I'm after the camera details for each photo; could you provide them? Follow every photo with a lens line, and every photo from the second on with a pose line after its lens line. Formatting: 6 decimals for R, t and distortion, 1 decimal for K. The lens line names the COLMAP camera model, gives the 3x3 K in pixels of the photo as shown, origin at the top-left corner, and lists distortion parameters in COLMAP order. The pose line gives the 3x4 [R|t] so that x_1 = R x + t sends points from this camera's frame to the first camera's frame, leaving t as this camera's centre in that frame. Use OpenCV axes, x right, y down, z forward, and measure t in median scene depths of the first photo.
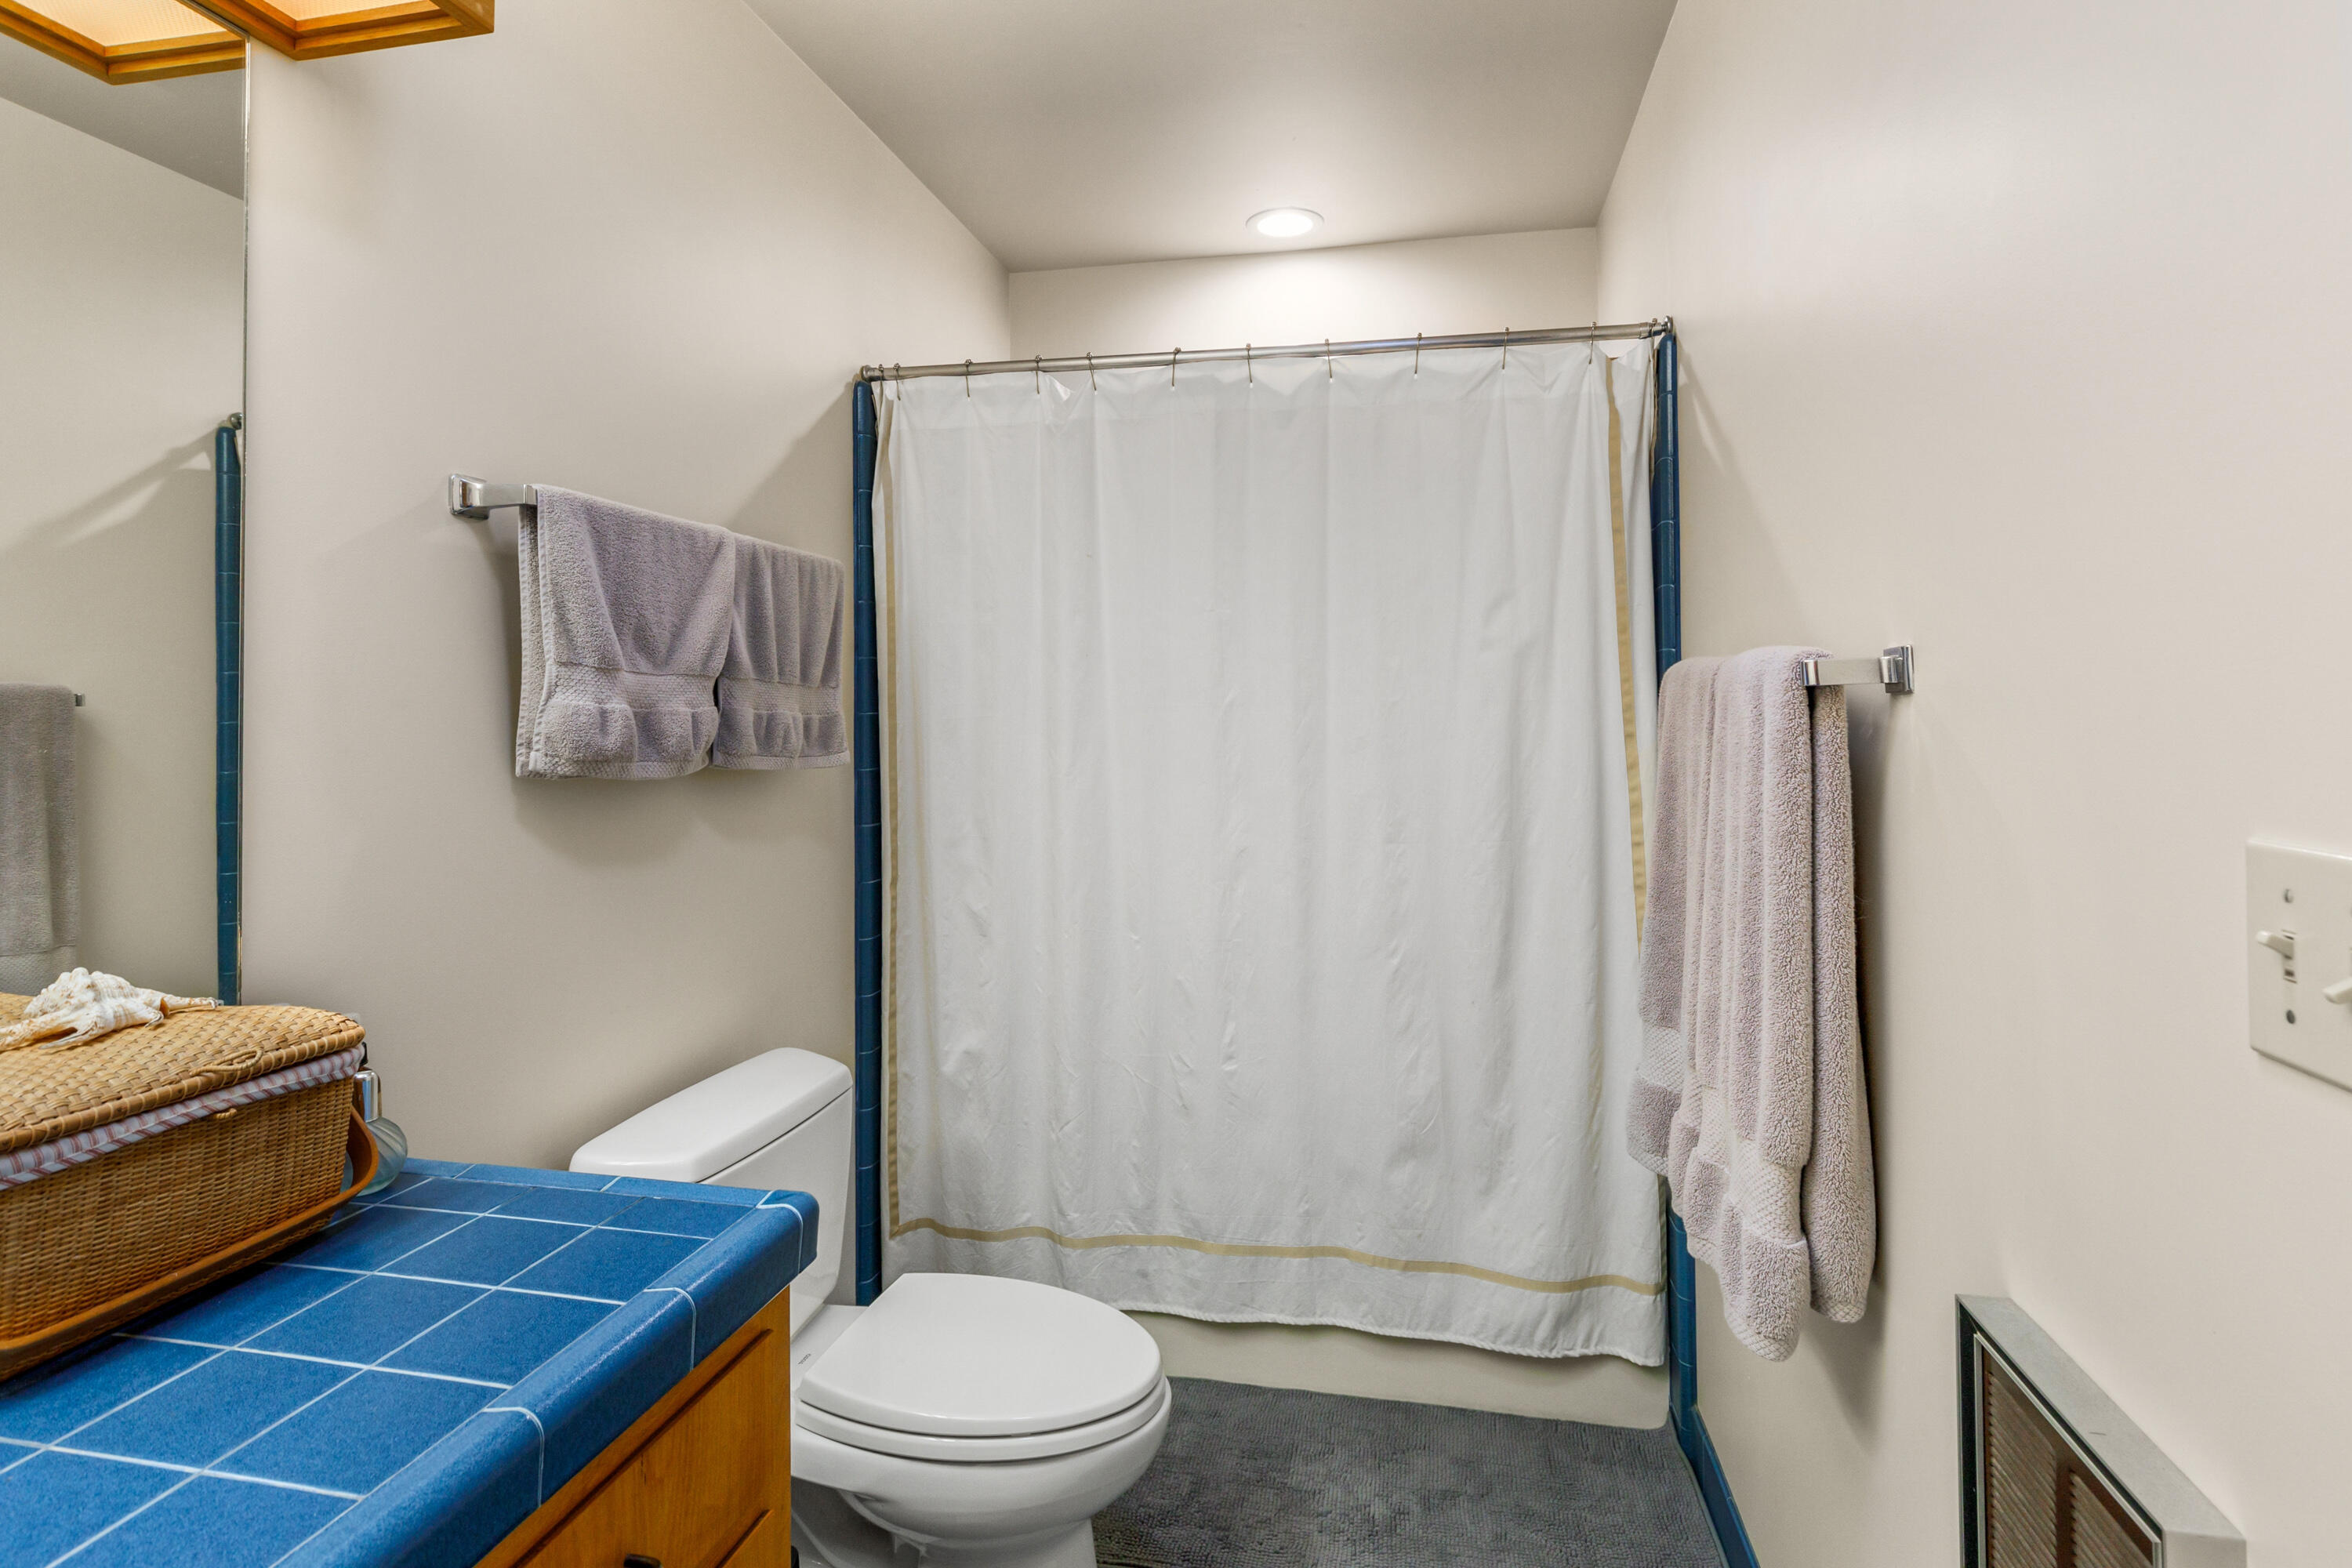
lens RADIAL K [[1200.2, 0, 1175.7], [0, 1200.2, 681.7], [0, 0, 1]] dist [0.000008, 0.001537]
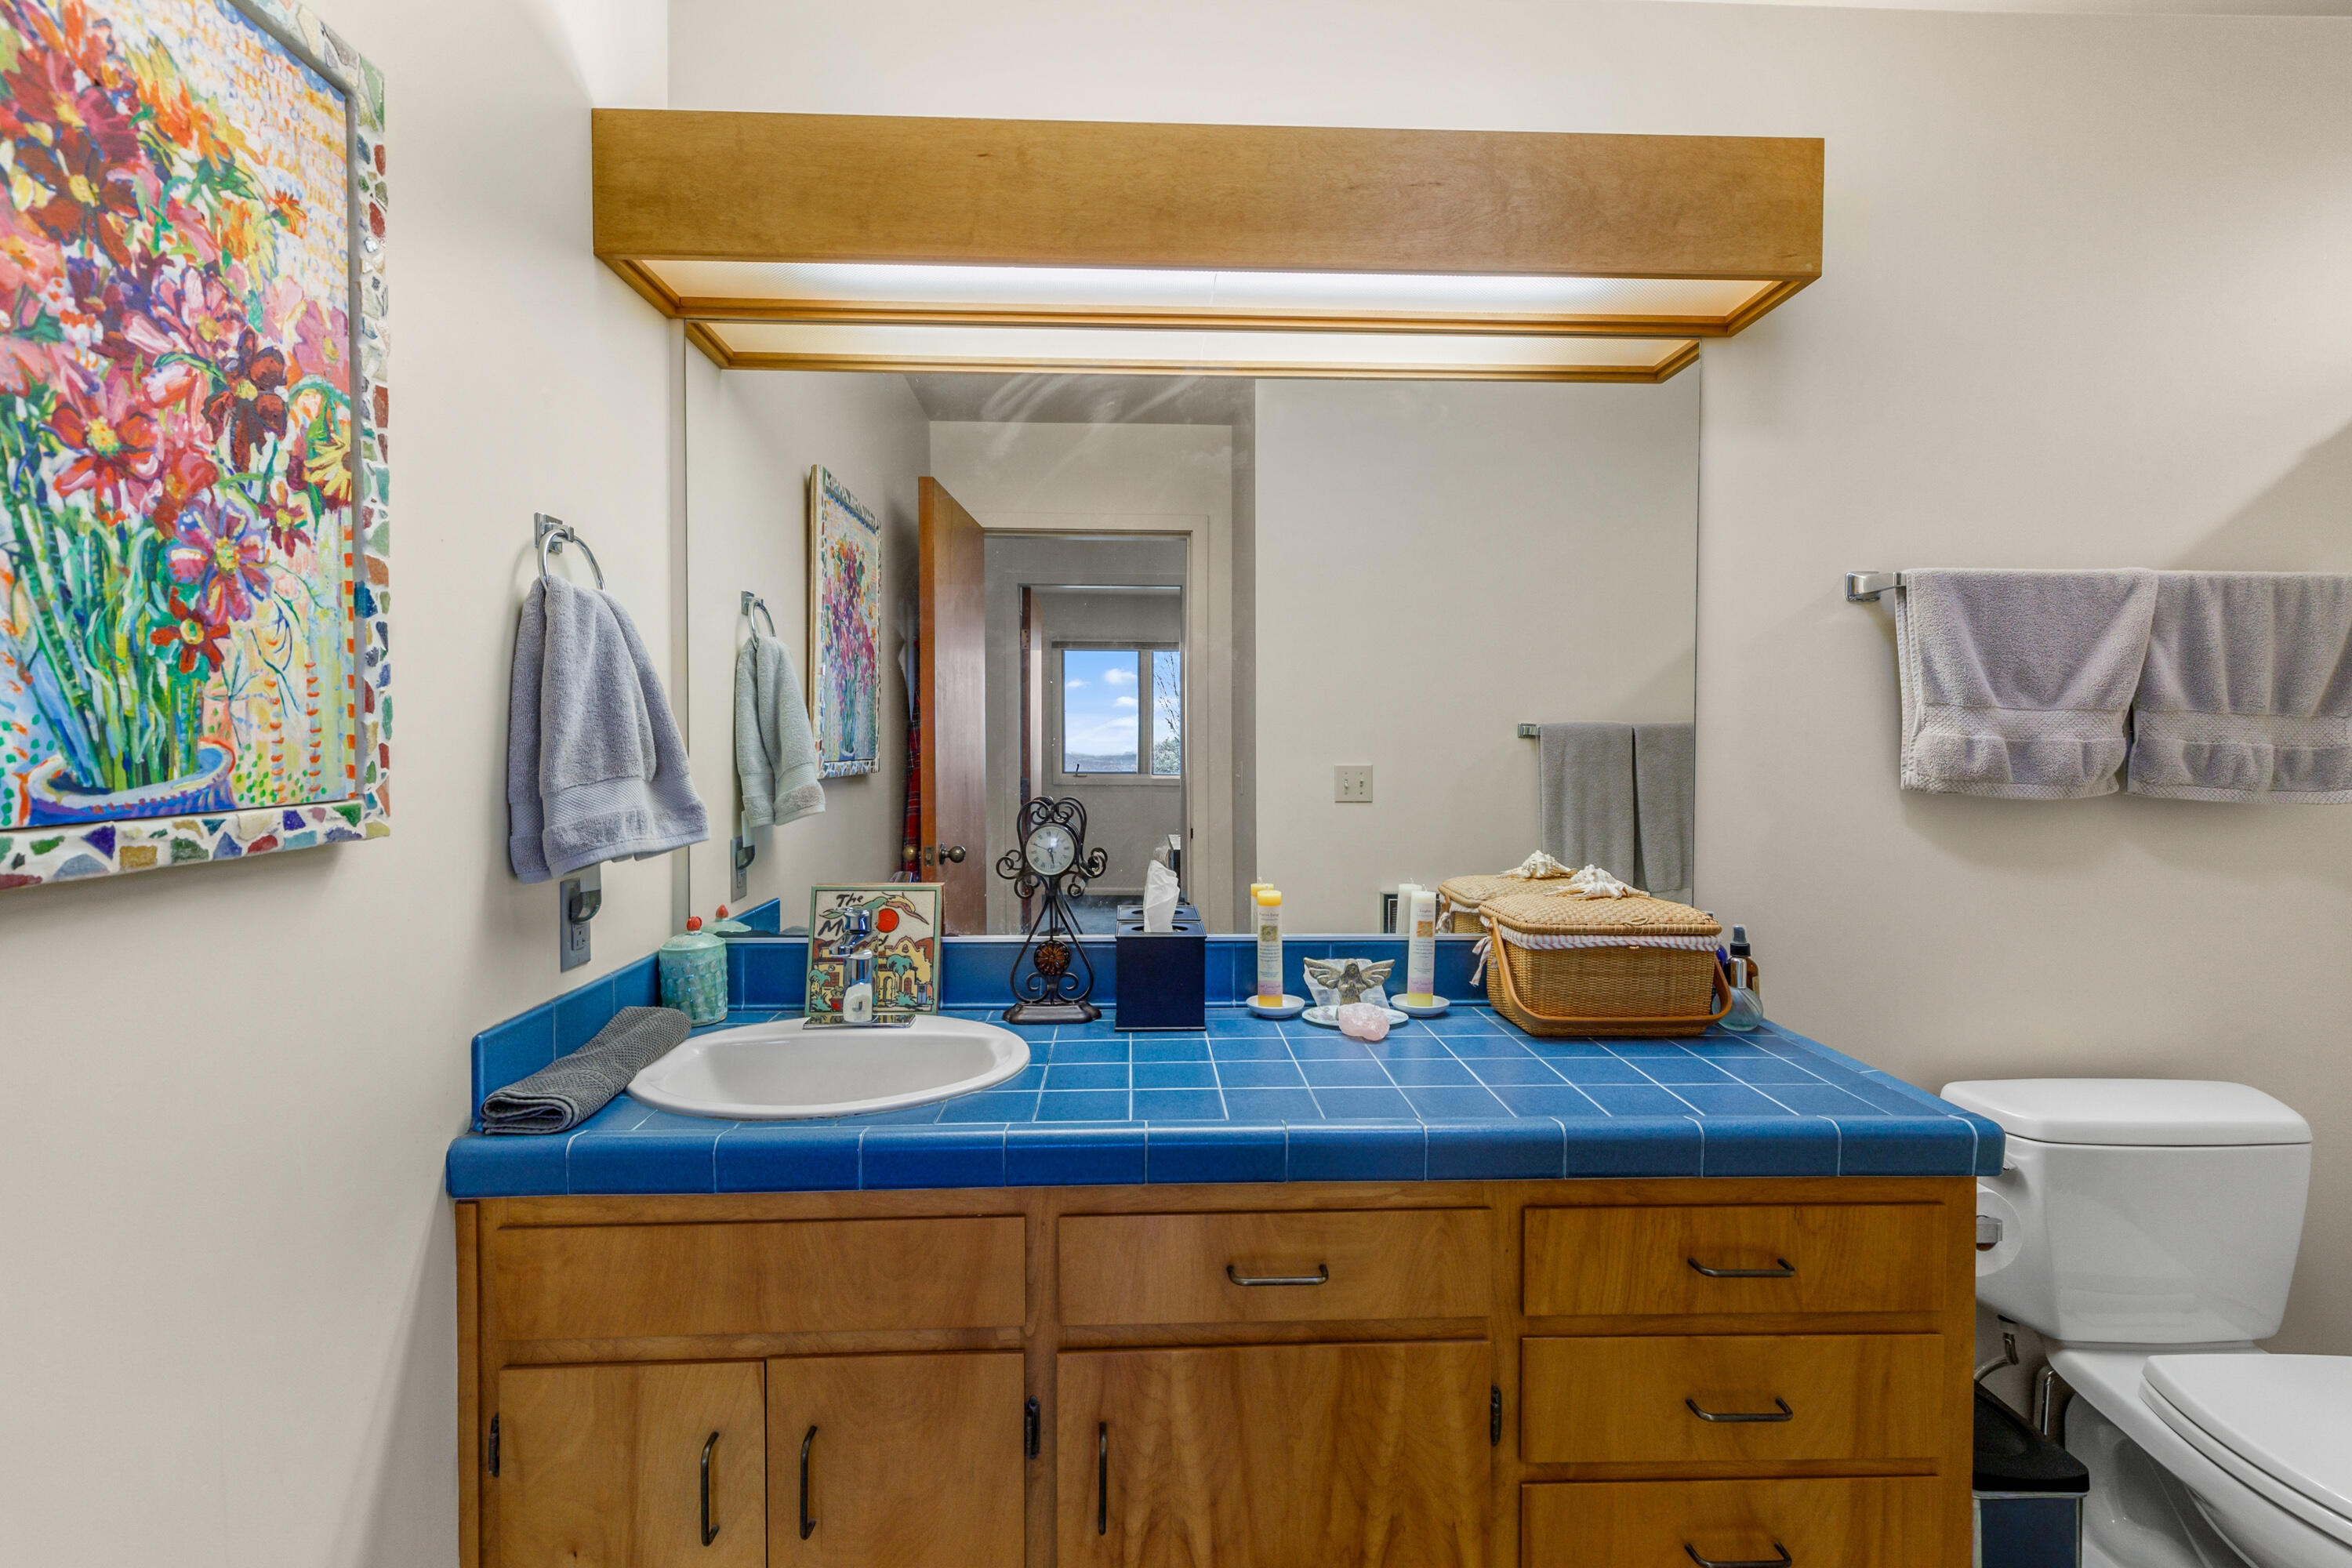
lens RADIAL K [[1099.9, 0, 1177.9], [0, 1099.9, 772.0], [0, 0, 1]] dist [0.000073, -0.000055]
pose [[0.245541, 0.033495, -0.968807, 0.421576], [0.017901, 0.999076, 0.039079, -0.002691], [0.969221, -0.026938, 0.244715, -0.078440]]
